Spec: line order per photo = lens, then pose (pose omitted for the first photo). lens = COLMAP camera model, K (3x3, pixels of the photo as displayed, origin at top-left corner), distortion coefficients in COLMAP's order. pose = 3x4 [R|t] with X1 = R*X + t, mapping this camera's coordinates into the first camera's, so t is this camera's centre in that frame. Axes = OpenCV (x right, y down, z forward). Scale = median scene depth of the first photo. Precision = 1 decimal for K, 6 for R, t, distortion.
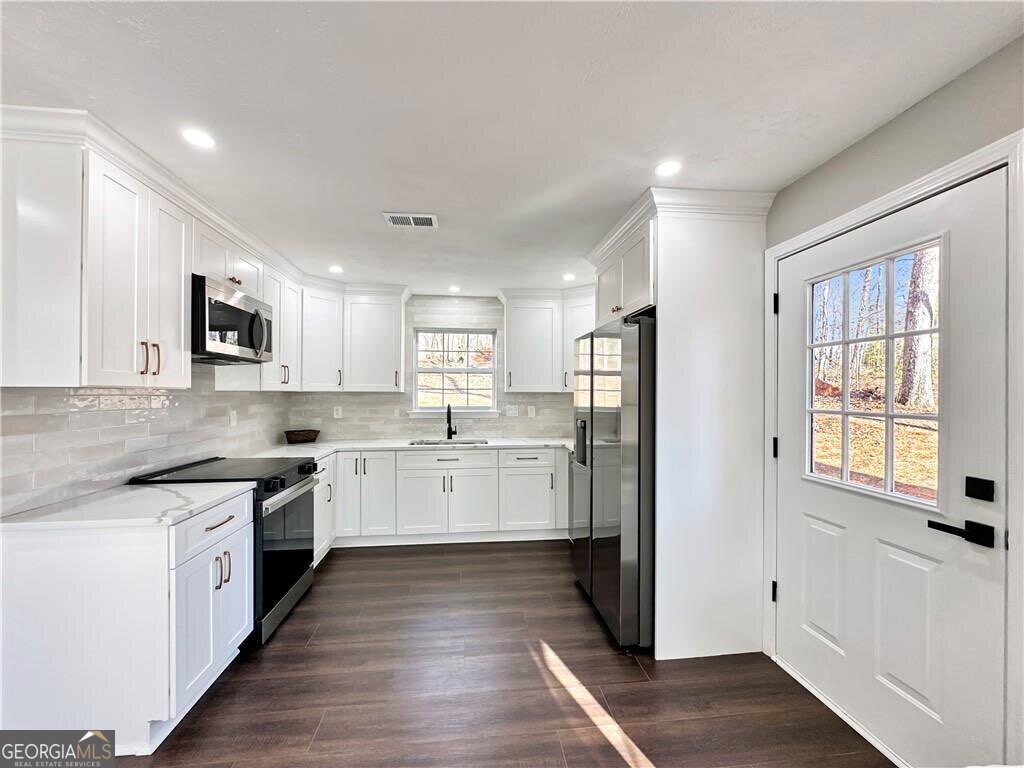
lens RADIAL K [[412.4, 0, 516.0], [0, 412.4, 392.5], [0, 0, 1]] dist [-0.004398, -0.000607]
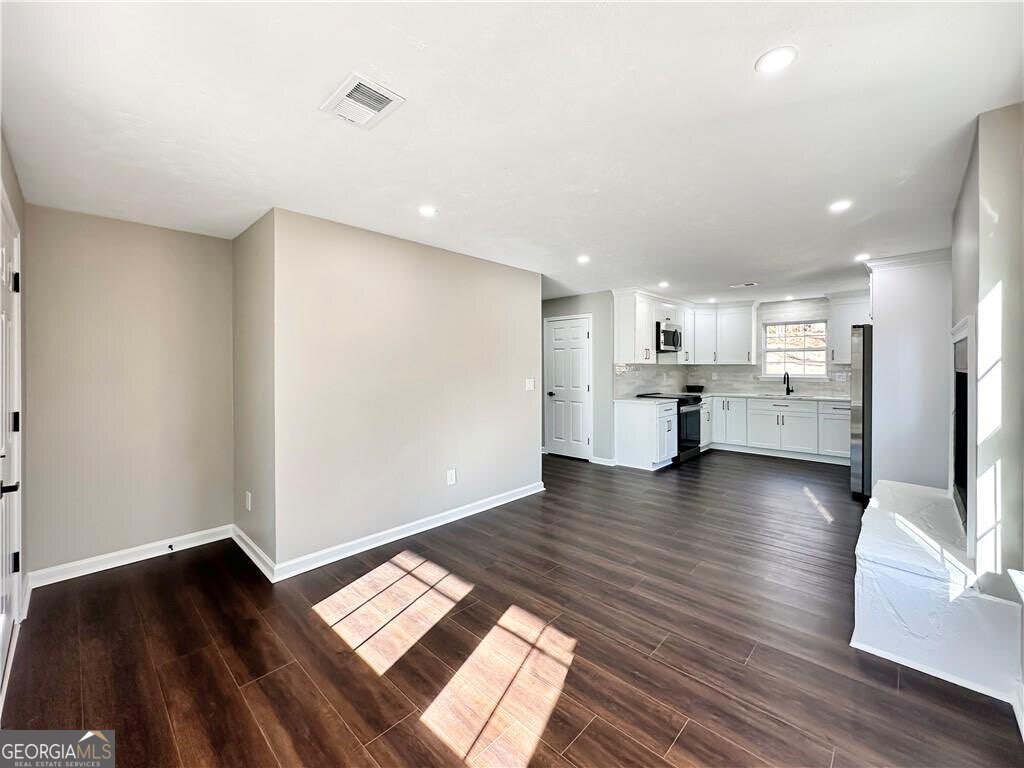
lens RADIAL K [[412.4, 0, 518.5], [0, 412.4, 368.7], [0, 0, 1]] dist [-0.004398, -0.000607]
pose [[0.636802, 0.000000, -0.771028, 0.448156], [0.005017, 0.999979, 0.004144, 0.004979], [0.771011, -0.006507, 0.636788, -0.875947]]
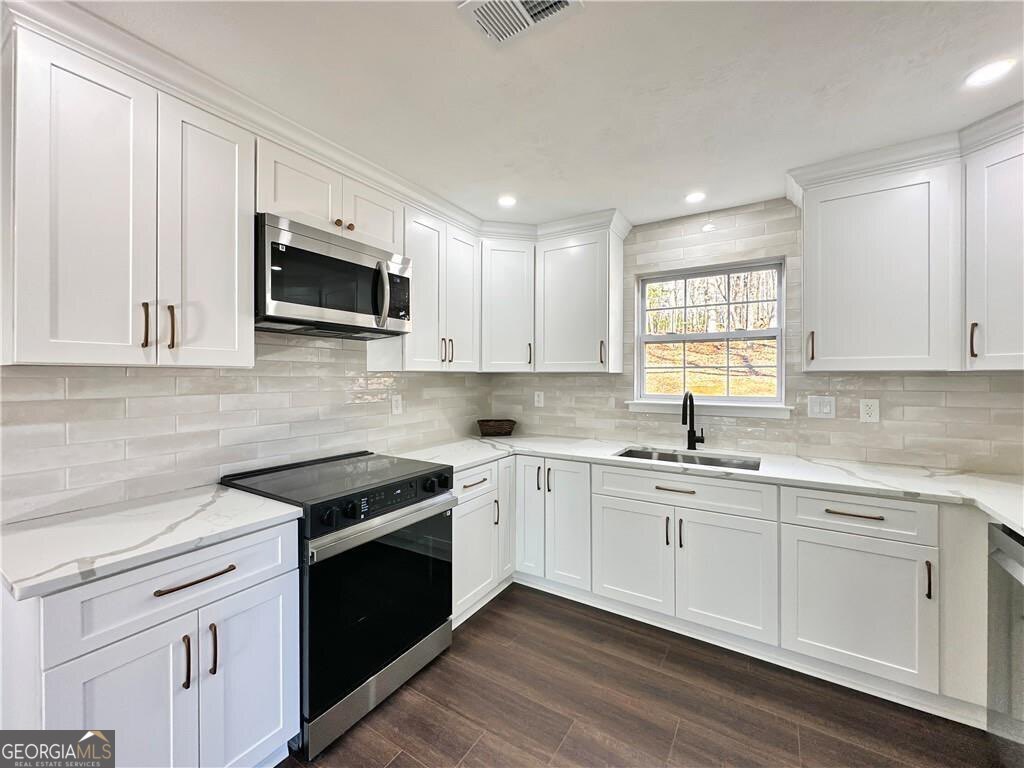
lens RADIAL K [[412.4, 0, 514.5], [0, 412.4, 377.2], [0, 0, 1]] dist [-0.004398, -0.000607]
pose [[0.772701, -0.000231, -0.634771, 0.026993], [0.003485, 0.999986, 0.003878, 0.003964], [0.634761, -0.005208, 0.772691, 0.432663]]
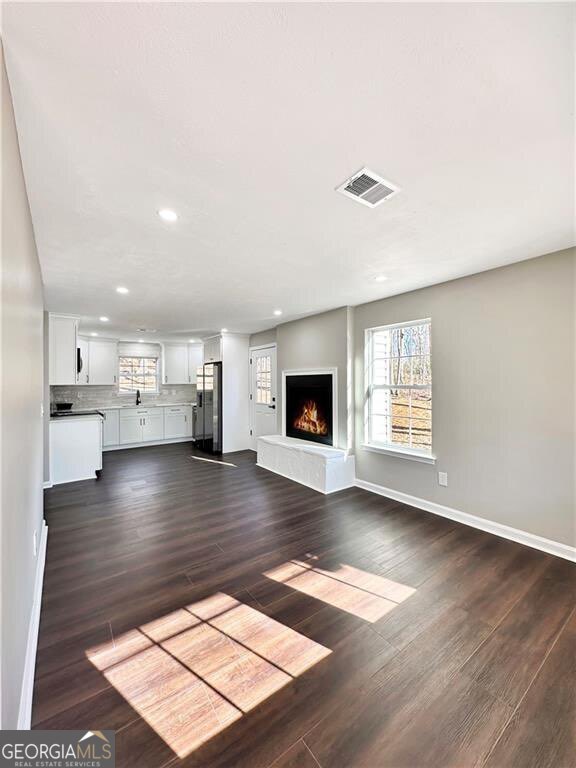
lens RADIAL K [[309.3, 0, 280.5], [0, 309.3, 376.0], [0, 0, 1]] dist [-0.004398, -0.000607]
pose [[0.883729, 0.000529, 0.467999, -0.309145], [0.010990, 0.999700, -0.021883, -0.003106], [-0.467871, 0.024482, 0.883458, -1.052175]]
